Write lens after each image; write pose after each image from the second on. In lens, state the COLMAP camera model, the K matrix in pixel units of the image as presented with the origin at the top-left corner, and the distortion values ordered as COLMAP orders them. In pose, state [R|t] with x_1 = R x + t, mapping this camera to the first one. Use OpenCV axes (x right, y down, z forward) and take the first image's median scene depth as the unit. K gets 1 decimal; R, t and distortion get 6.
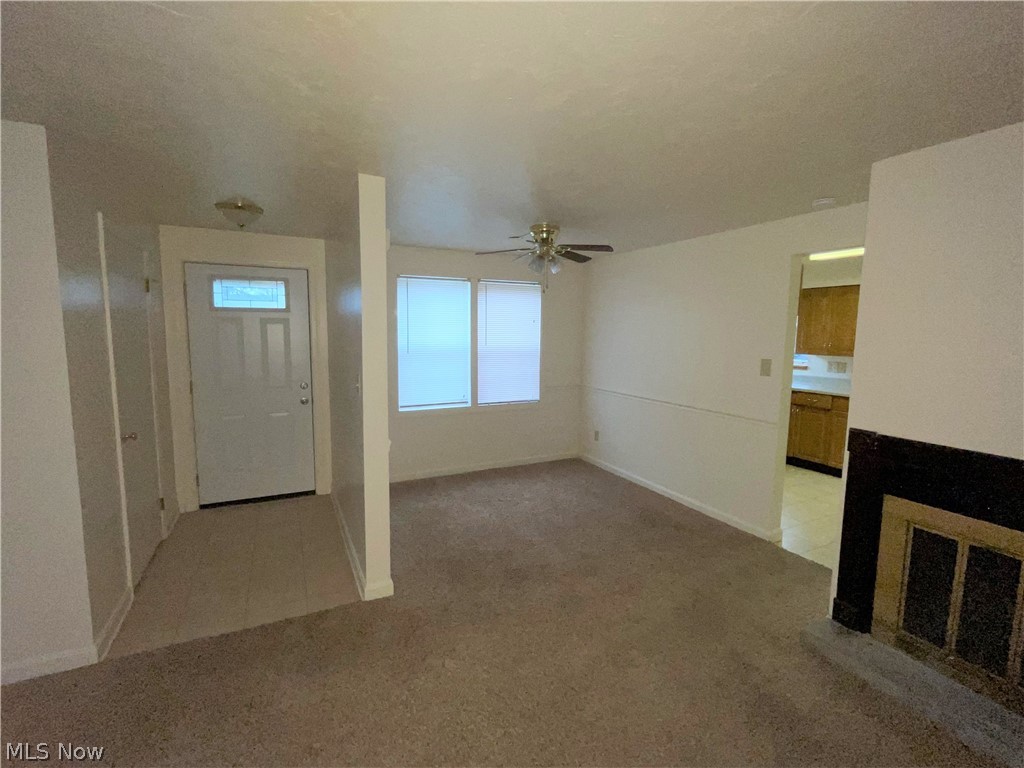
lens RADIAL K [[457.4, 0, 512.0], [0, 457.4, 384.0], [0, 0, 1]] dist [0.000095, -0.012973]
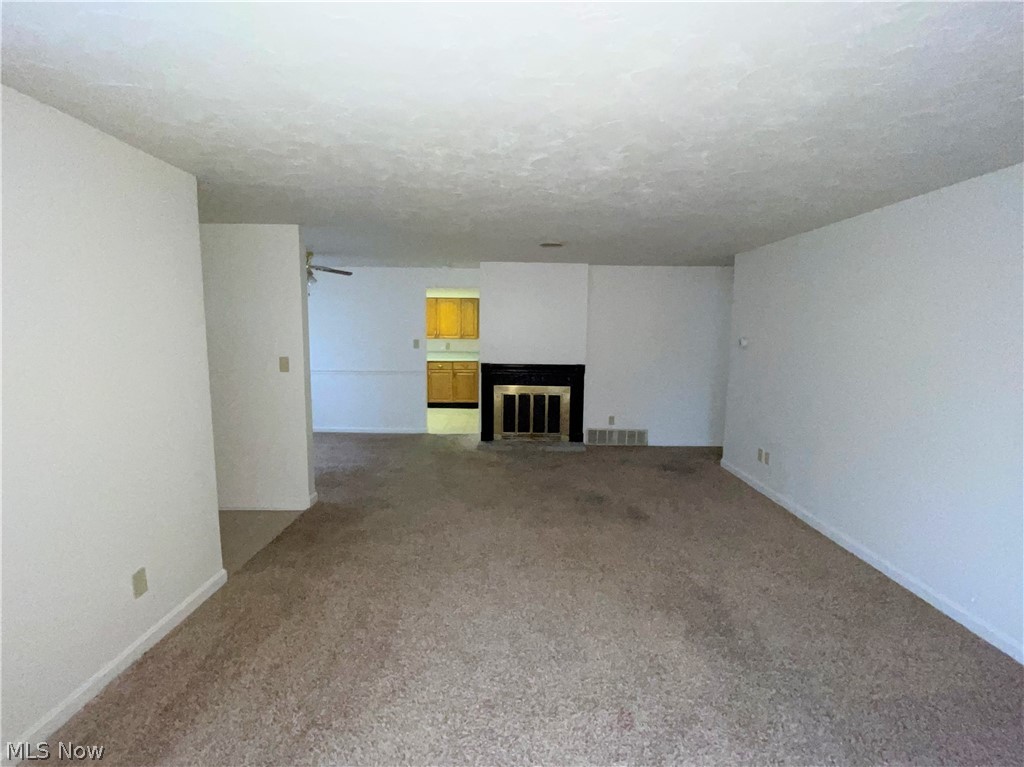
lens RADIAL K [[457.4, 0, 512.0], [0, 457.4, 383.5], [0, 0, 1]] dist [0.000095, -0.012973]
pose [[0.681312, -0.090188, 0.726416, -0.971350], [0.076712, 0.995713, 0.051675, 0.087587], [-0.727962, 0.020518, 0.685310, -0.850211]]
